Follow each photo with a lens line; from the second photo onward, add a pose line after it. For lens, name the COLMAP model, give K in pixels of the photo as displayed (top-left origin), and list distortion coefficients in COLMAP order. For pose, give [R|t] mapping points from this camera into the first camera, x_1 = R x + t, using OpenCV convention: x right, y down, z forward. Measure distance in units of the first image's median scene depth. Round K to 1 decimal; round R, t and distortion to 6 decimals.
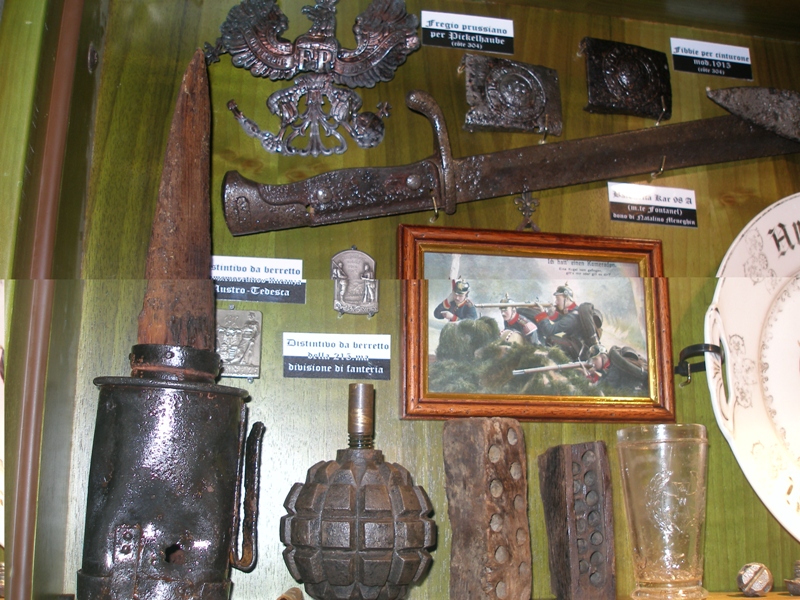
lens RADIAL K [[908.2, 0, 400.0], [0, 908.2, 300.0], [0, 0, 1]] dist [-0.169037, 0.054450]
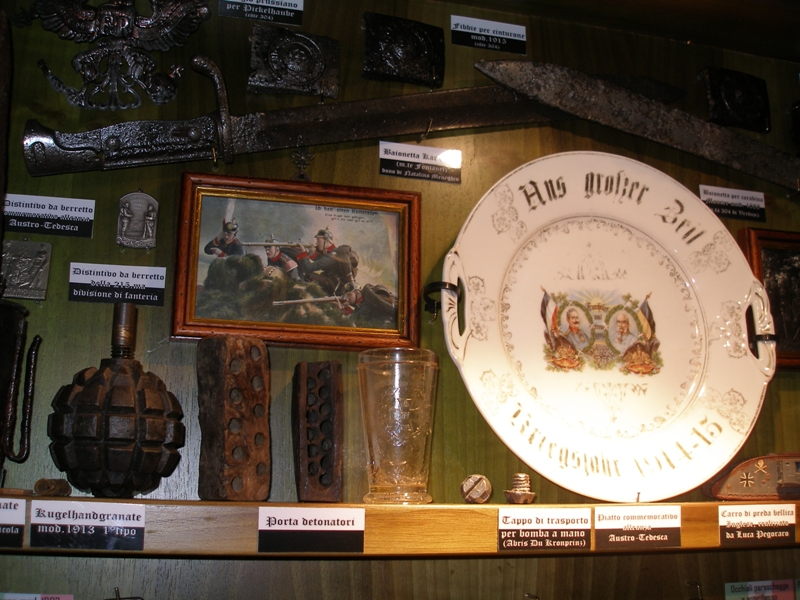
lens RADIAL K [[929.0, 0, 400.0], [0, 929.0, 284.2], [0, 0, 1]] dist [-0.198644, 0.112186]
pose [[0.996573, 0.025004, 0.078852, 0.185492], [-0.024575, 0.999677, -0.006409, 0.057947], [-0.078987, 0.004449, 0.996866, -0.160681]]
